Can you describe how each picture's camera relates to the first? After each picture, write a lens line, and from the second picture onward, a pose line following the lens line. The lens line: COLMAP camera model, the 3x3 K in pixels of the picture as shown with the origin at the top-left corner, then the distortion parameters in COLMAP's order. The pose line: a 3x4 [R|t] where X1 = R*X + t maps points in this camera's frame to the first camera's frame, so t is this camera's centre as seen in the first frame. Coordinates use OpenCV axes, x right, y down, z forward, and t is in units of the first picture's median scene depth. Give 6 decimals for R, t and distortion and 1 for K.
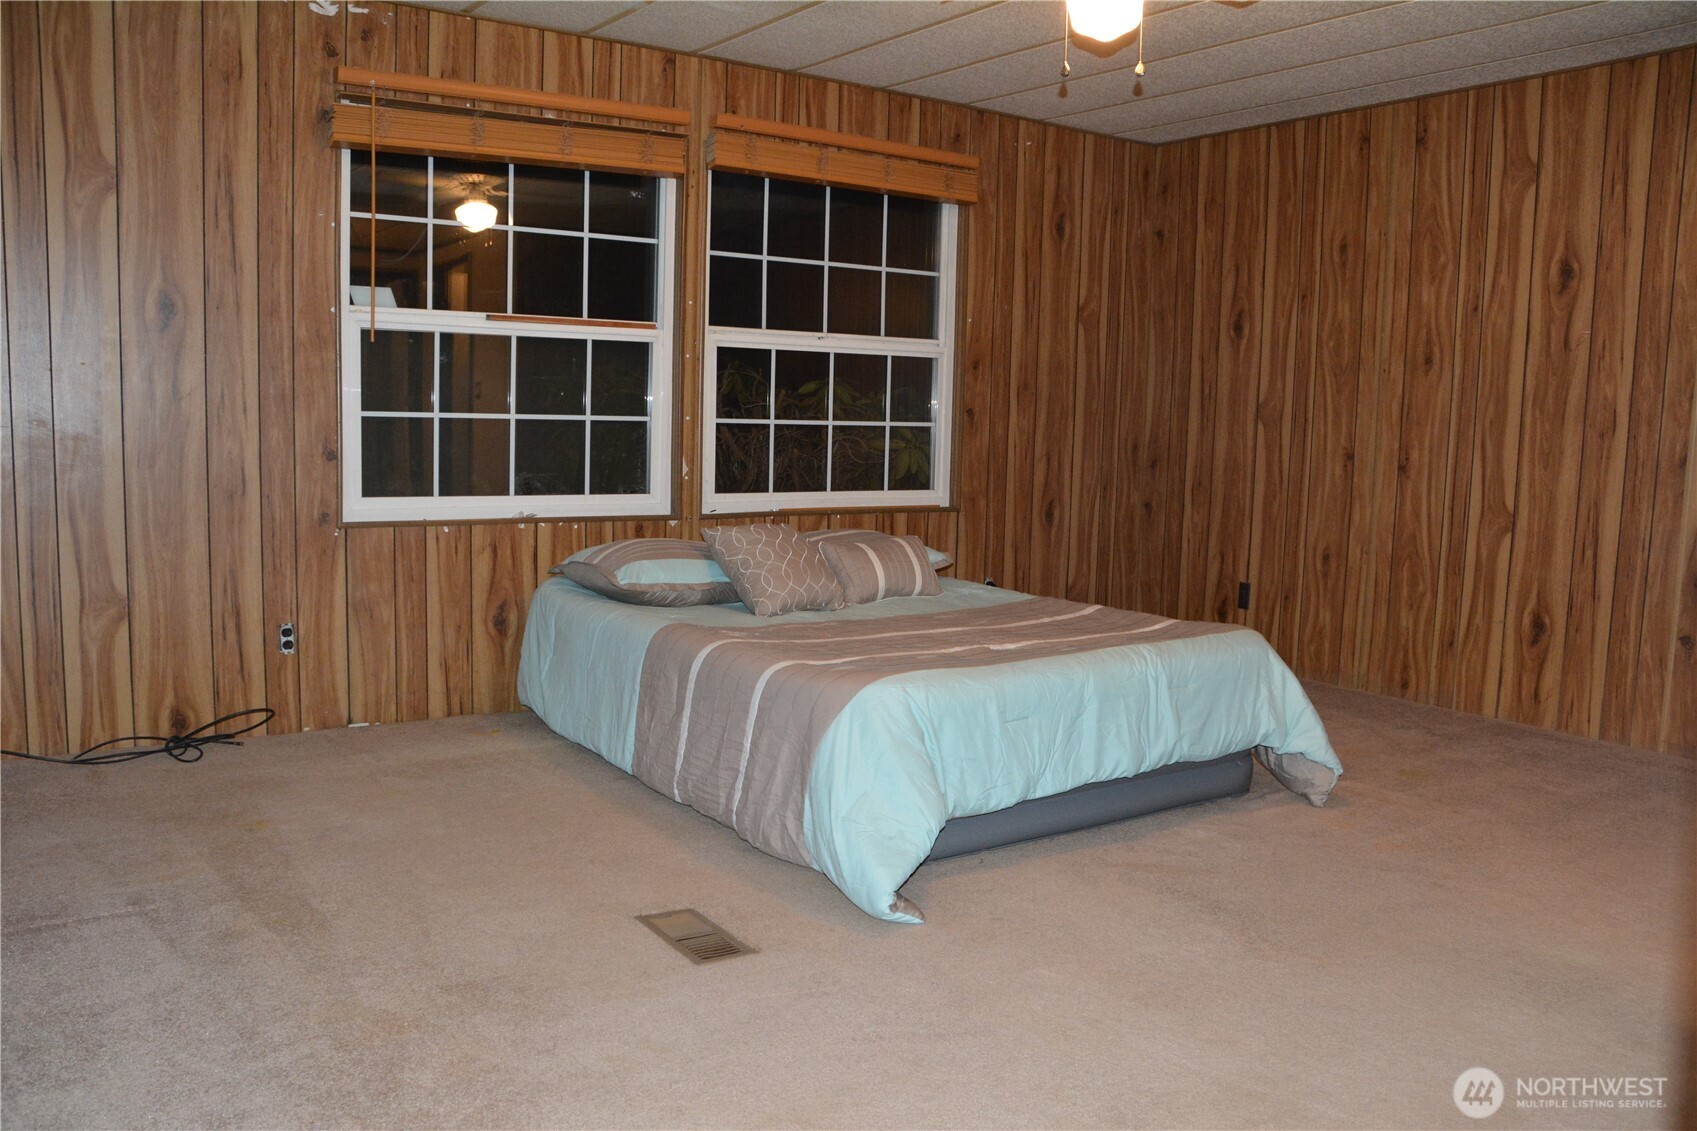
lens RADIAL K [[1343.7, 0, 848.5], [0, 1343.7, 565.5], [0, 0, 1]] dist [-0.094877, 0.001747]
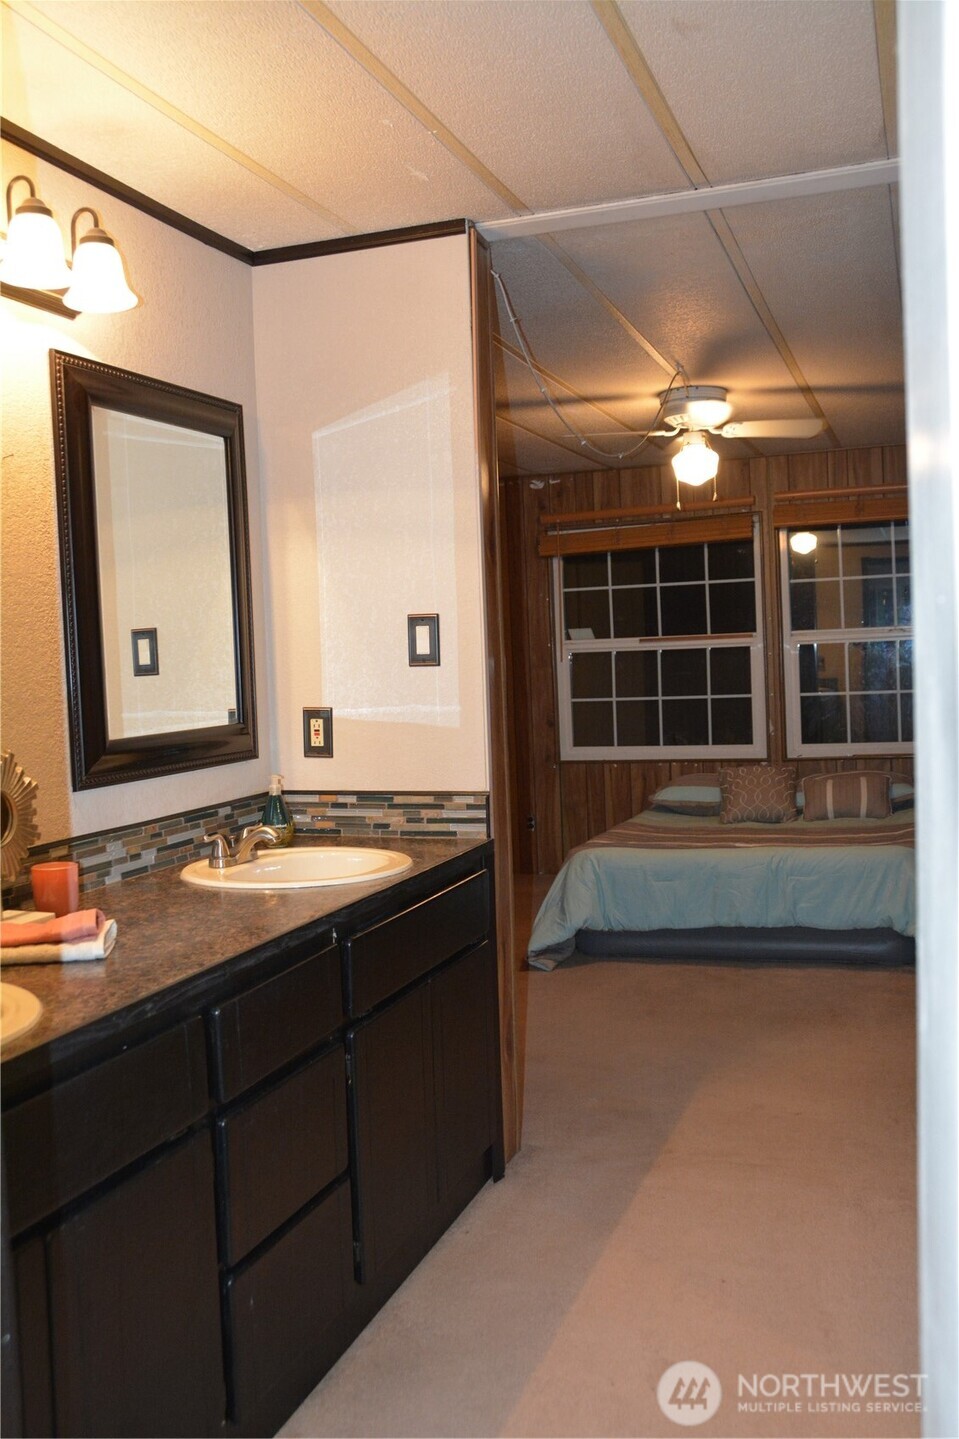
lens RADIAL K [[1334.8, 0, 479.5], [0, 1334.8, 719.5], [0, 0, 1]] dist [0.001335, 0.000034]
pose [[0.591610, -0.013328, -0.806114, 1.000507], [-0.038330, 0.998268, -0.044636, -0.002700], [0.805313, 0.057306, 0.590074, -0.165986]]
